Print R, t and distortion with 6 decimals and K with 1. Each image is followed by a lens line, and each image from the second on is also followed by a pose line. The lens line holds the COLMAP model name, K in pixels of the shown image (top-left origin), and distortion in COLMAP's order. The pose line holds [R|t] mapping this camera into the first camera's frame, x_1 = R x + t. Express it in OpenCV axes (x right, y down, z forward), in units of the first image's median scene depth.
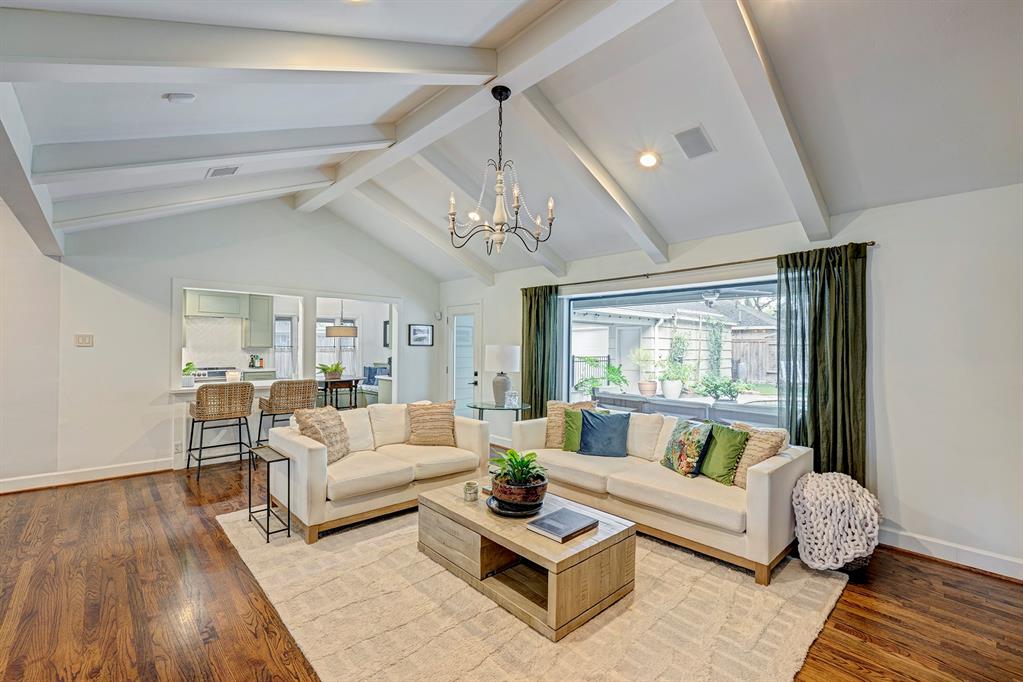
lens RADIAL K [[439.3, 0, 519.1], [0, 439.3, 345.3], [0, 0, 1]] dist [0.009615, -0.000327]
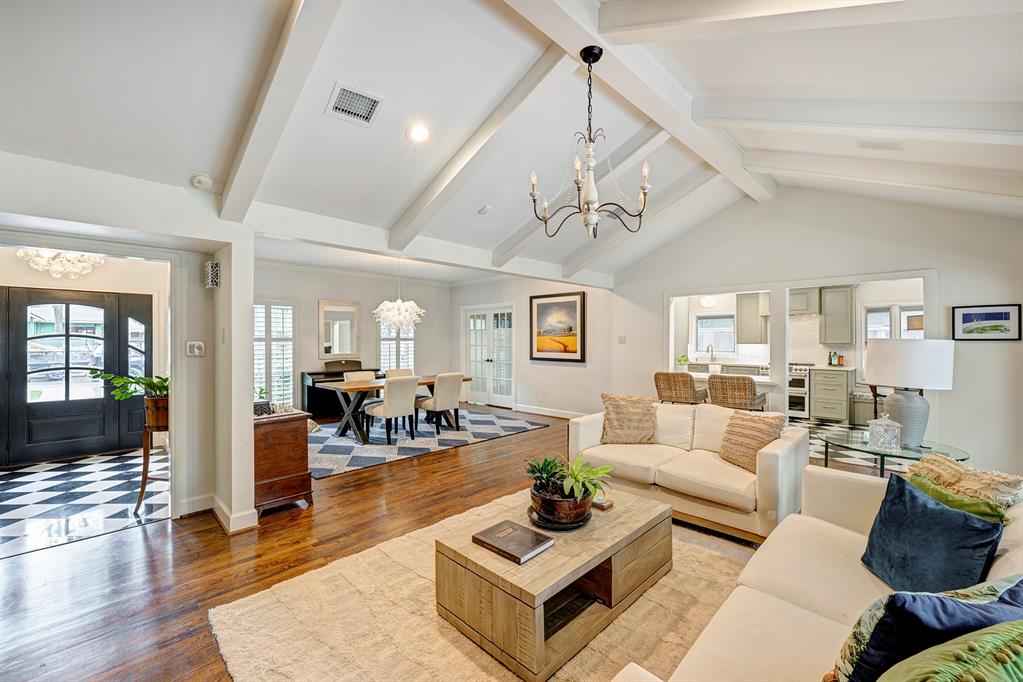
lens RADIAL K [[439.3, 0, 517.9], [0, 439.3, 338.5], [0, 0, 1]] dist [0.009615, -0.000327]
pose [[0.019433, -0.013768, -0.999716, 0.501509], [0.003125, 0.999901, -0.013710, 0.006174], [0.999806, -0.002857, 0.019474, 0.501820]]
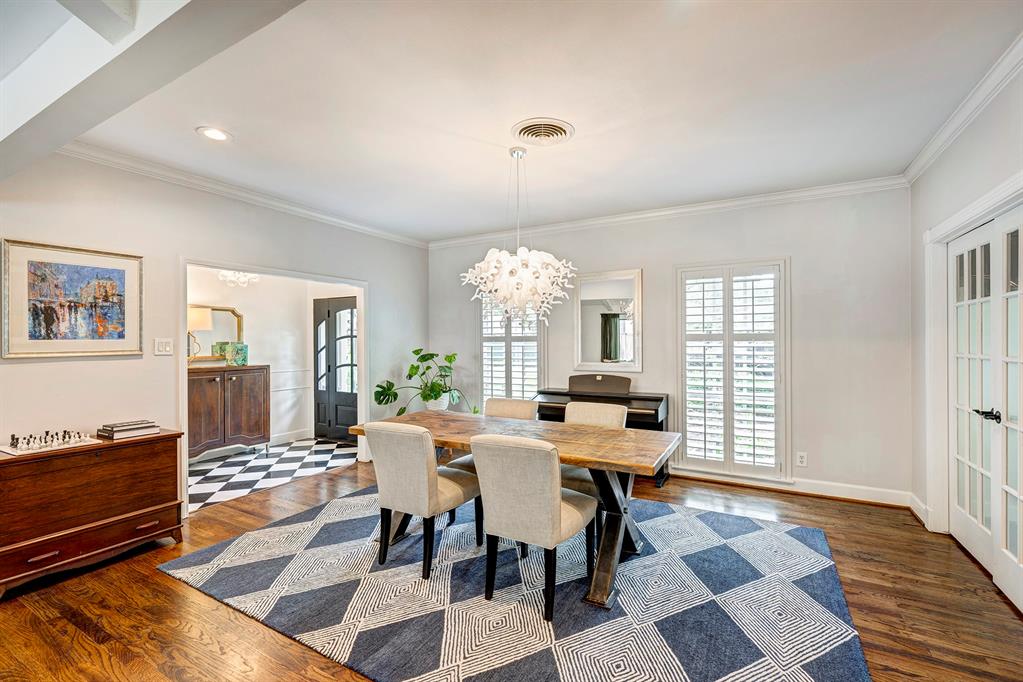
lens RADIAL K [[439.3, 0, 504.1], [0, 439.3, 345.2], [0, 0, 1]] dist [0.009615, -0.000327]
pose [[-0.952055, -0.001374, -0.305923, -0.611804], [-0.004309, 0.999951, 0.008918, -0.006613], [0.305896, 0.009808, -0.952015, 0.710909]]
